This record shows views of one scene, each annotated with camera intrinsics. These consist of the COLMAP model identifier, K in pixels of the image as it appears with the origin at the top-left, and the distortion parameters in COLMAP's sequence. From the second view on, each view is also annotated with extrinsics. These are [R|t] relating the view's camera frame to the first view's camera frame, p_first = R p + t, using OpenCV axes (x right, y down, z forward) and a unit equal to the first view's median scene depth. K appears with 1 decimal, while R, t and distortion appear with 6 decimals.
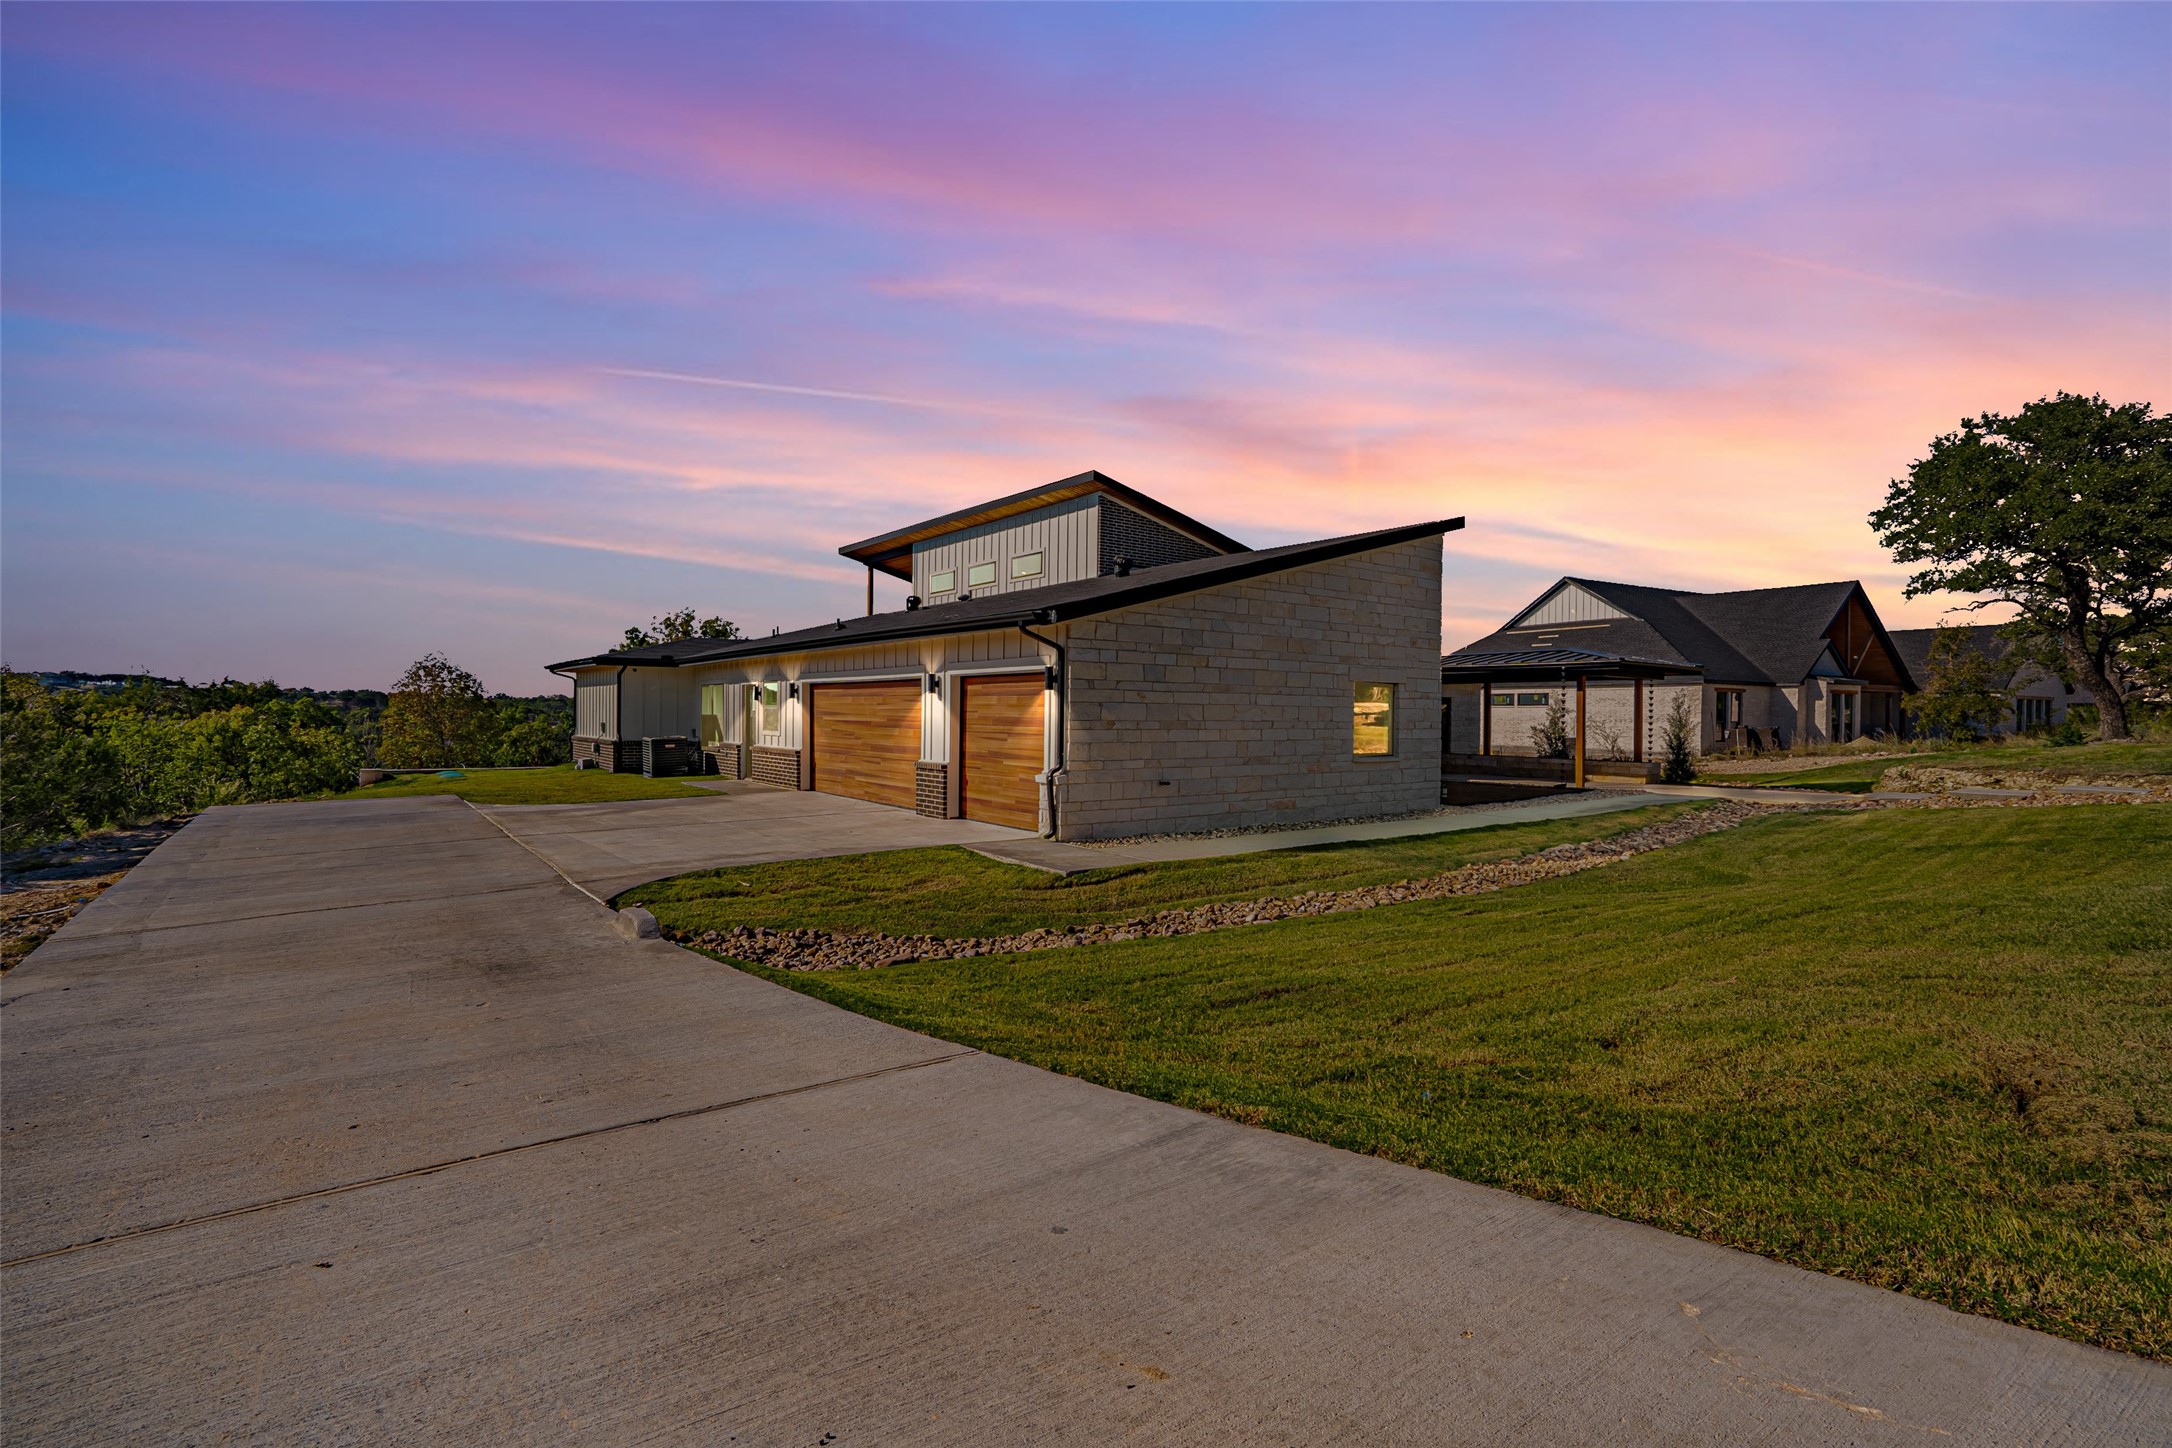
lens RADIAL K [[1029.1, 0, 1086.0], [0, 1029.1, 724.0], [0, 0, 1]] dist [-0.073108, 0.030011]
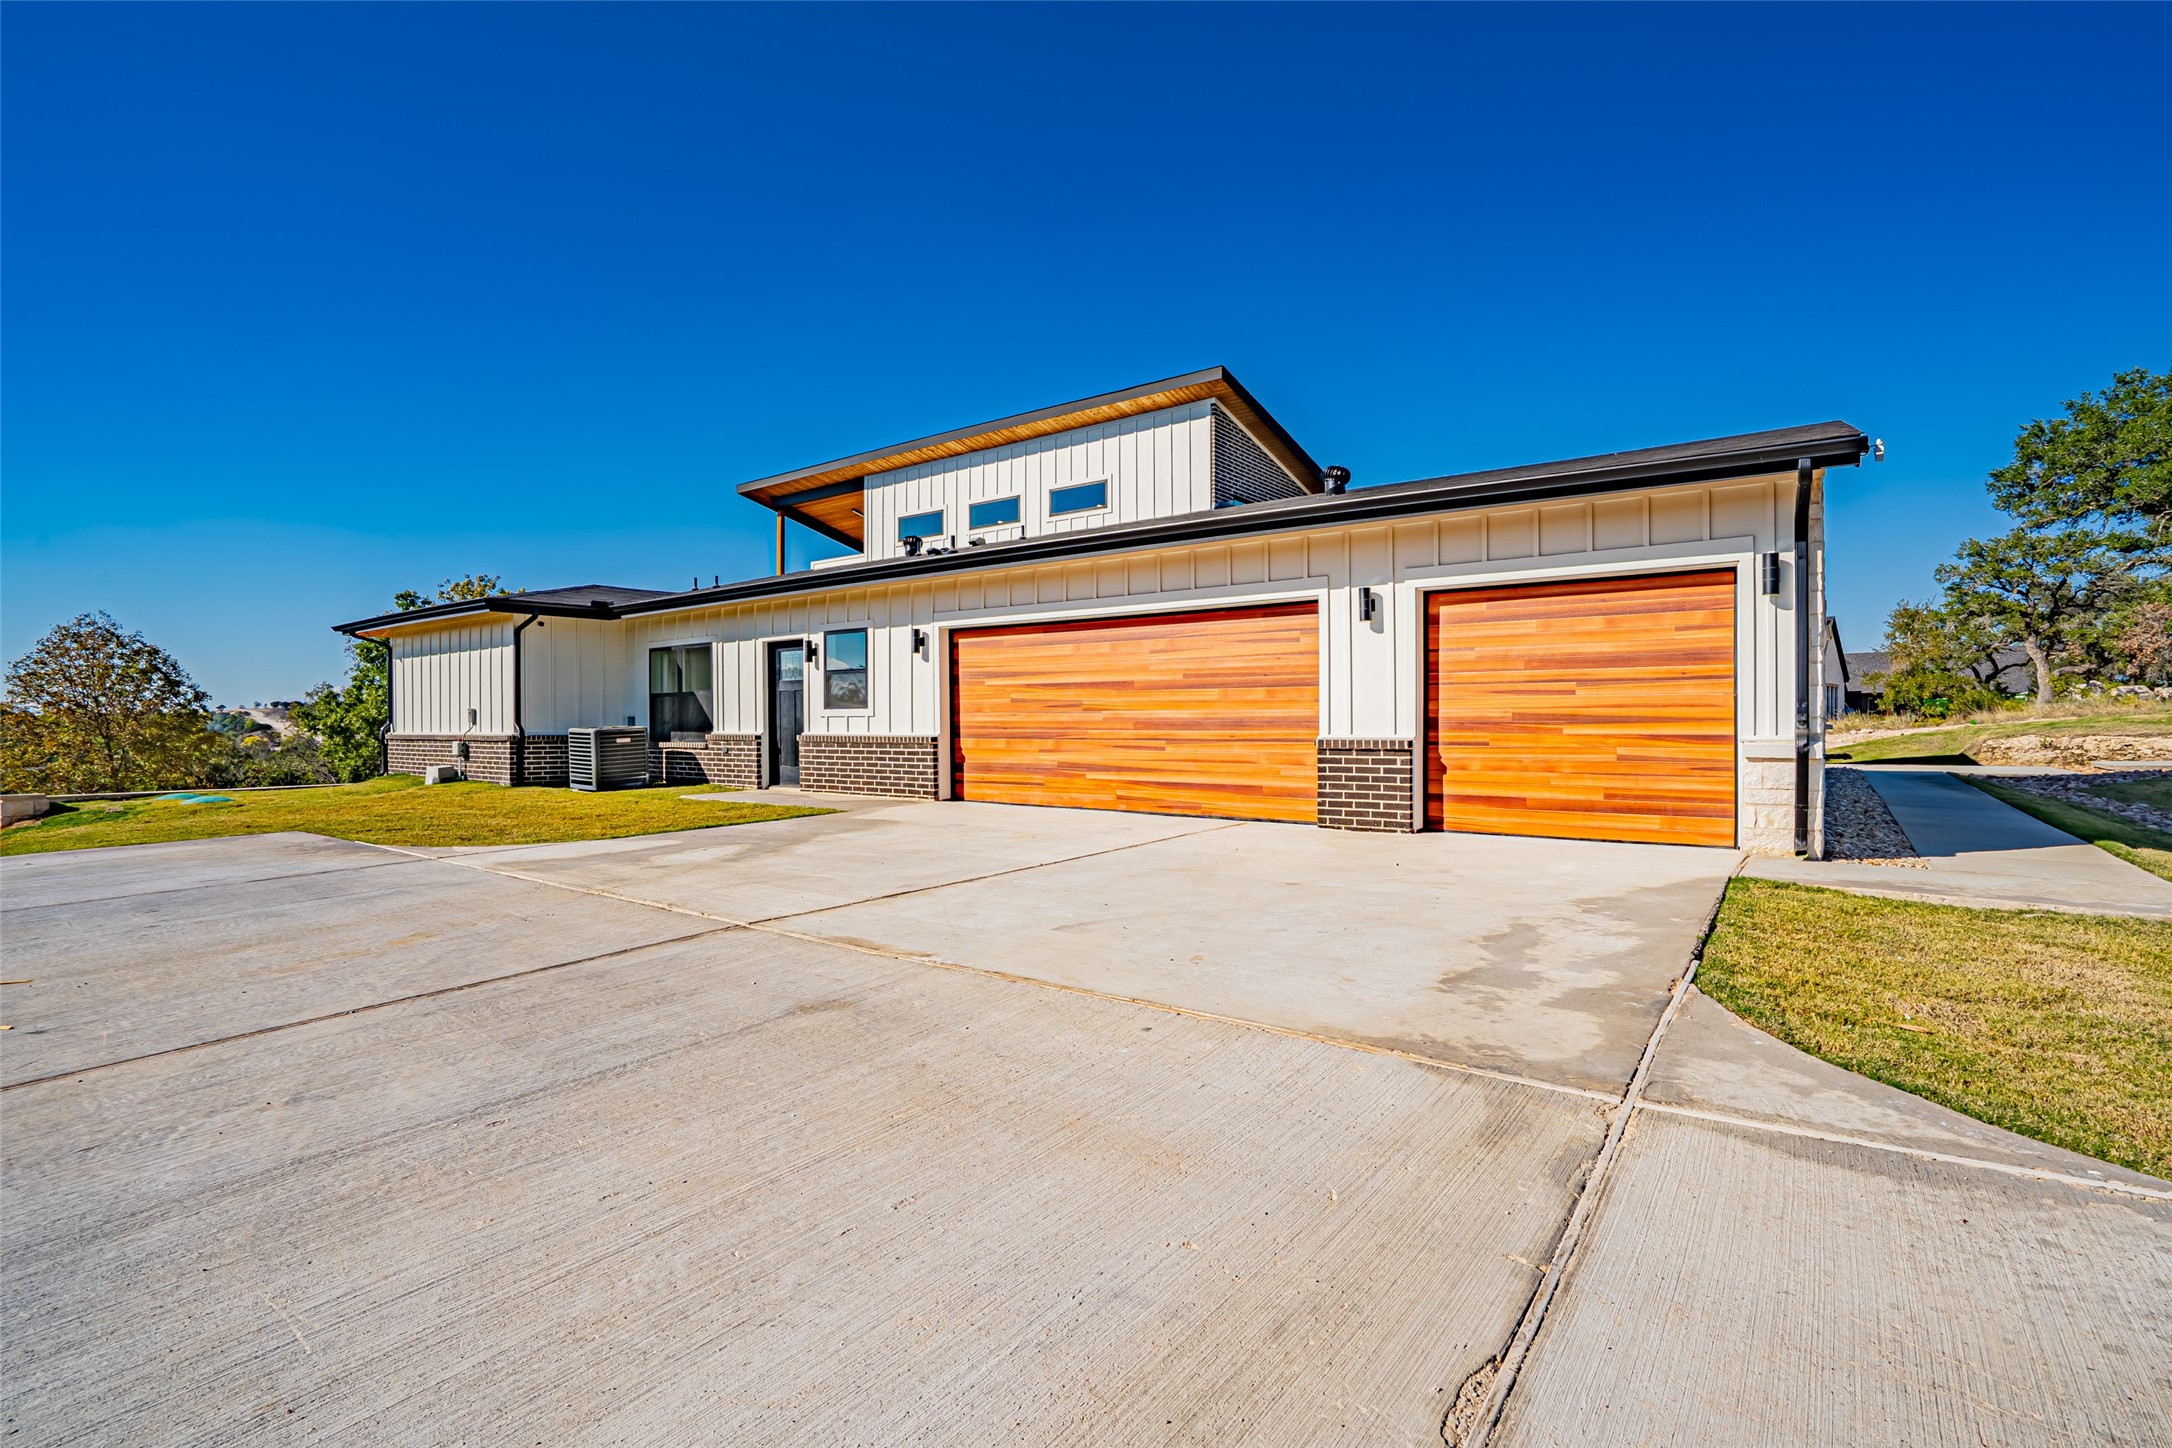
lens RADIAL K [[1029.1, 0, 1086.0], [0, 1029.1, 724.0], [0, 0, 1]] dist [-0.073108, 0.030011]
pose [[0.960828, -0.014497, 0.276767, -0.317209], [0.016788, 0.999842, -0.005911, 0.020417], [-0.276637, 0.010325, 0.960919, 0.325907]]
